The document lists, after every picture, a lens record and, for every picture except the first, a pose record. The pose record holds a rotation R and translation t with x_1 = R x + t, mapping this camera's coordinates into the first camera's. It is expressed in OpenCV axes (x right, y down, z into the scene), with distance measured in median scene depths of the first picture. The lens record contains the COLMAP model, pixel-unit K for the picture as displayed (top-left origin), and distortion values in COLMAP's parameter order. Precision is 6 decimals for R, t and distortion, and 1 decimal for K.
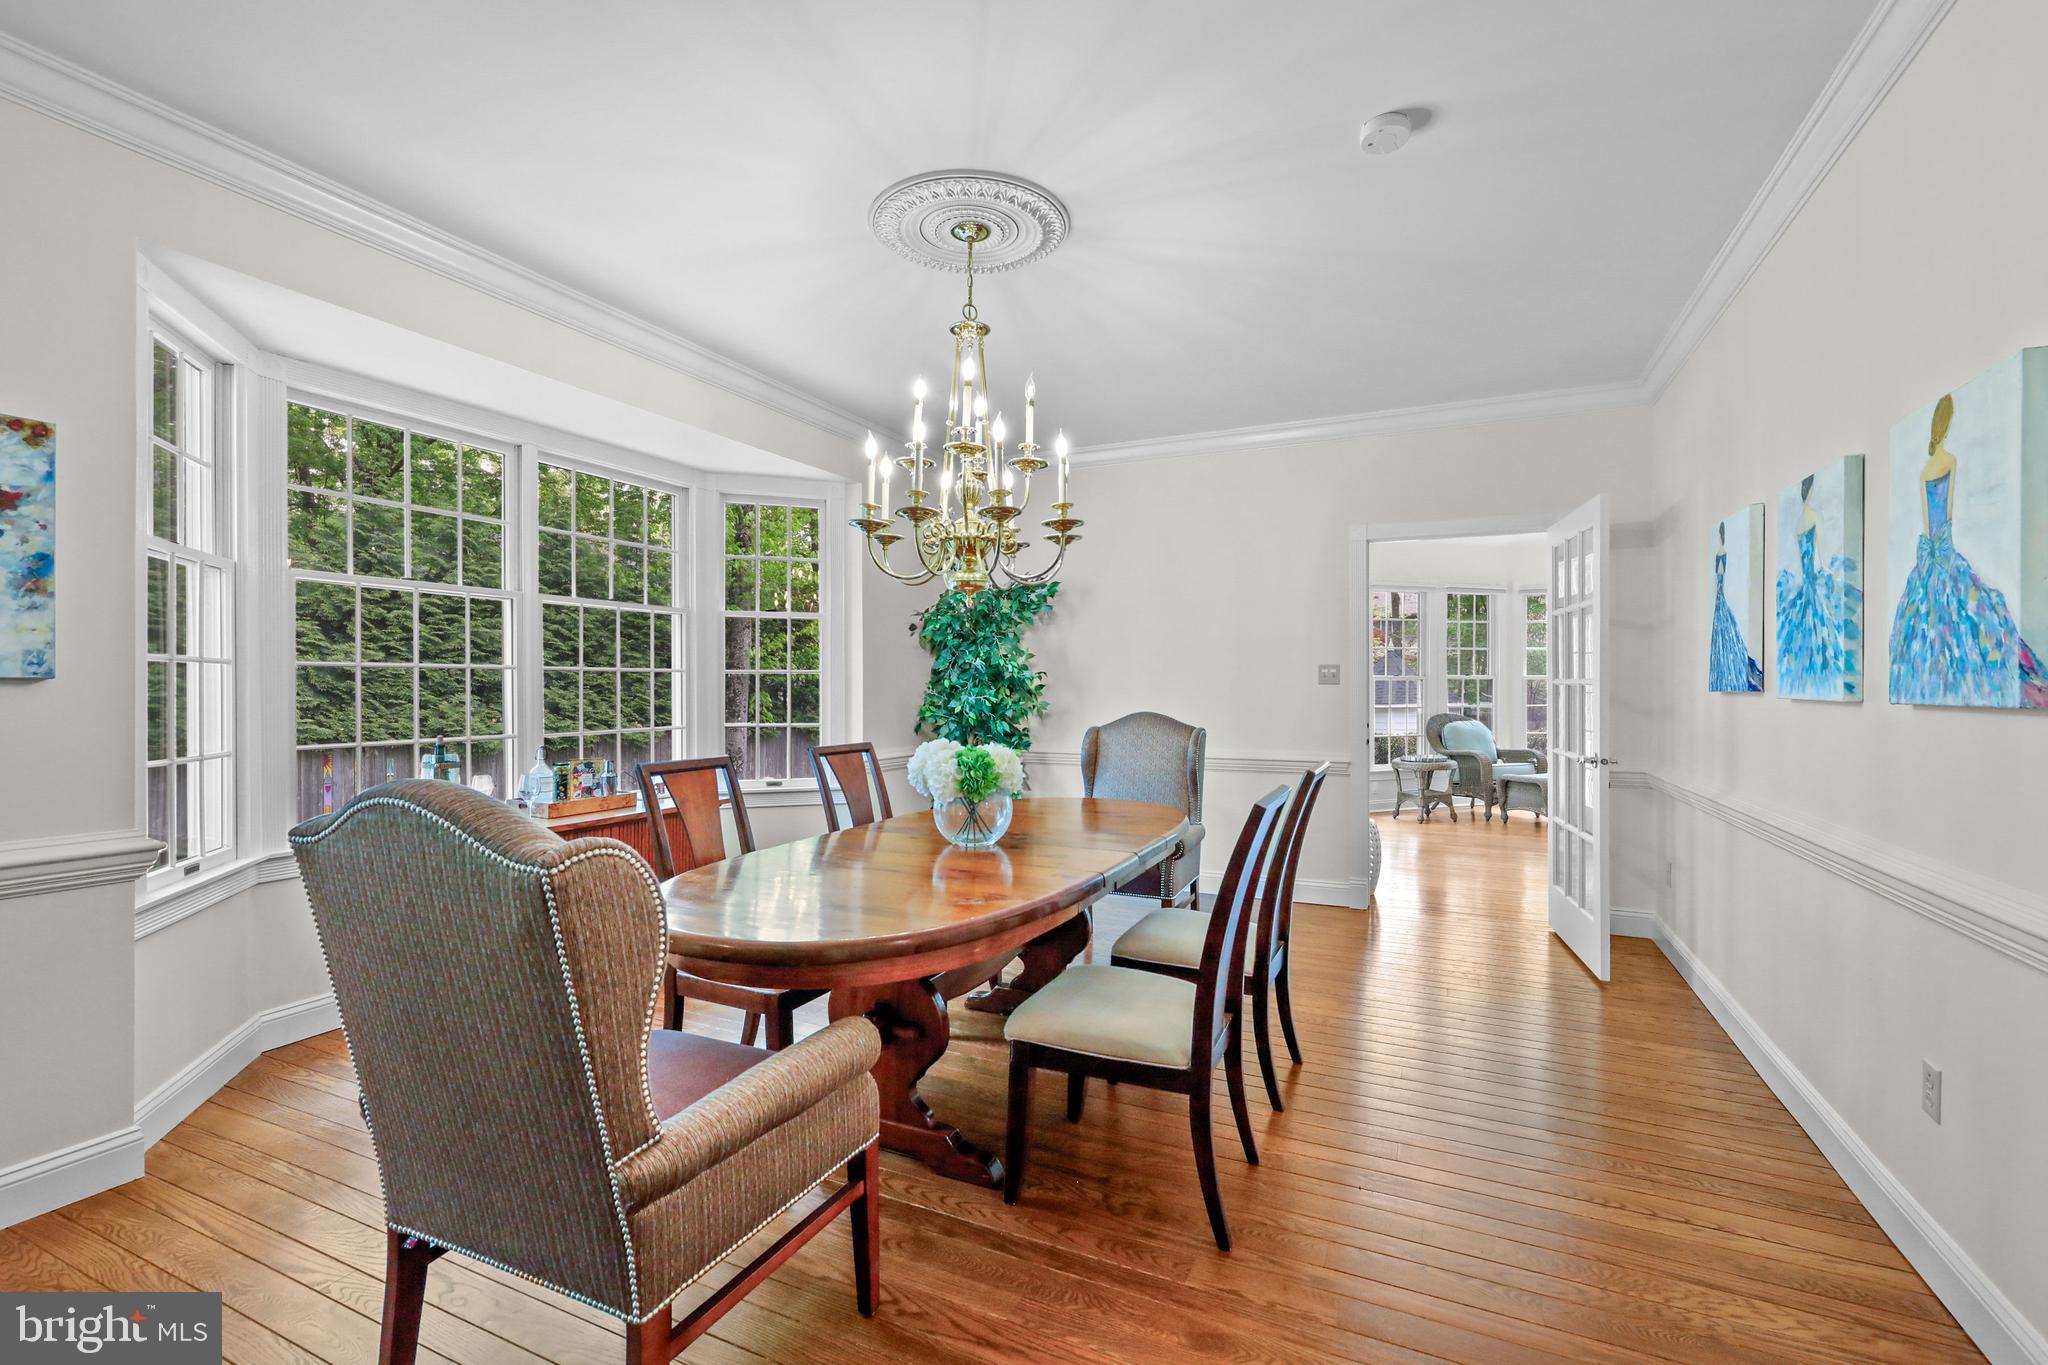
lens RADIAL K [[905.5, 0, 1018.9], [0, 905.5, 686.8], [0, 0, 1]] dist [-0.001433, -0.000077]
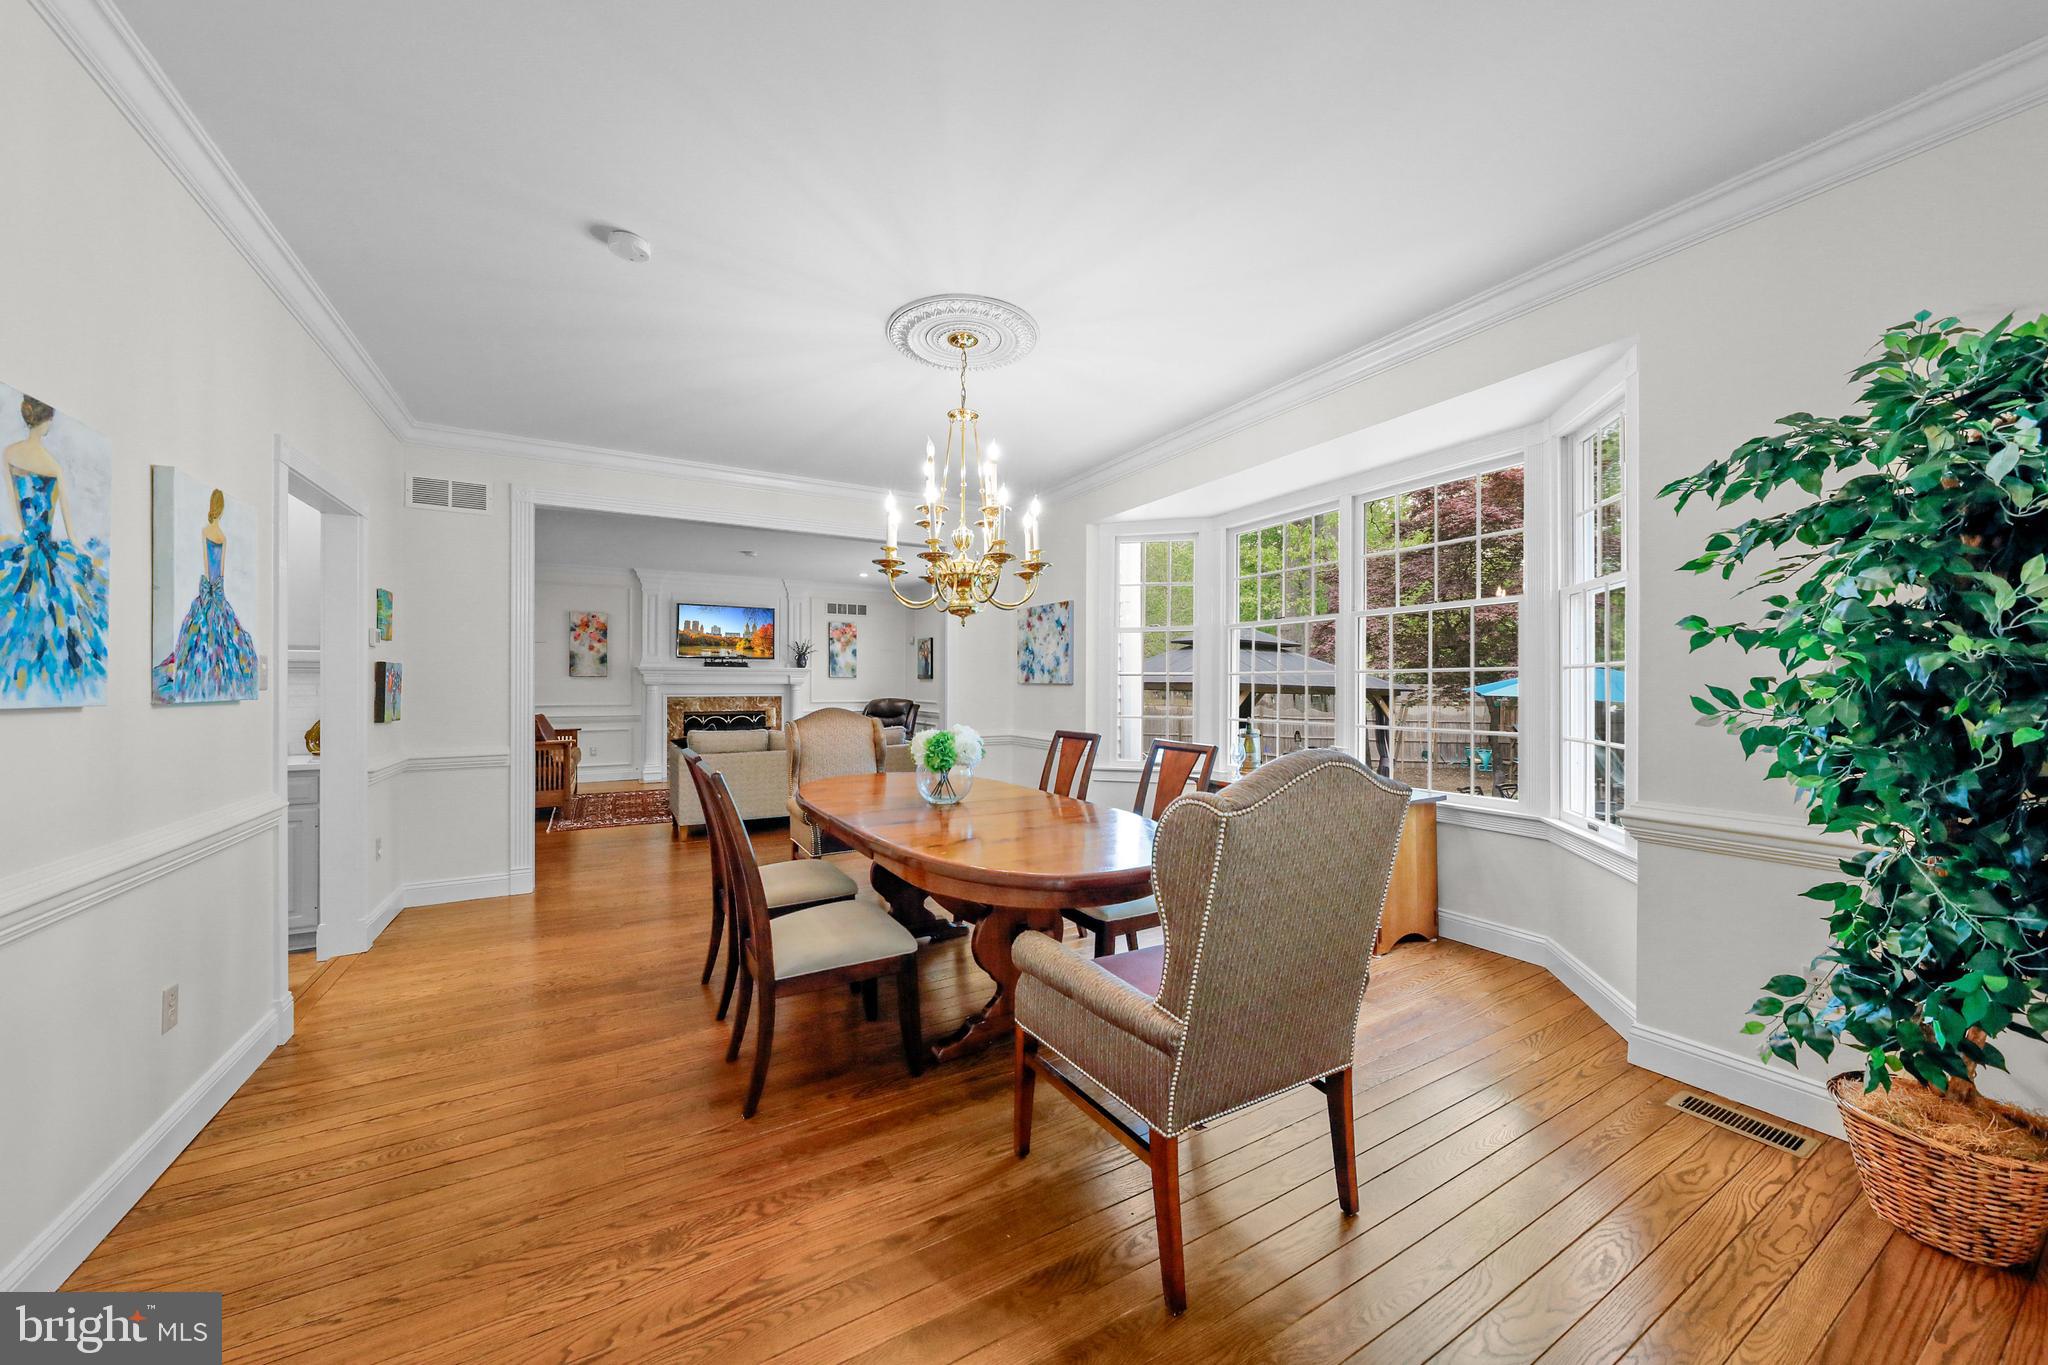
lens RADIAL K [[715.3, 0, 1015.2], [0, 715.3, 681.4], [0, 0, 1]] dist [0.001324, -0.000008]
pose [[-0.573987, -0.004074, -0.818854, 1.129069], [0.001529, 0.999981, -0.006047, -0.002324], [0.818863, -0.004723, -0.573970, 2.491014]]
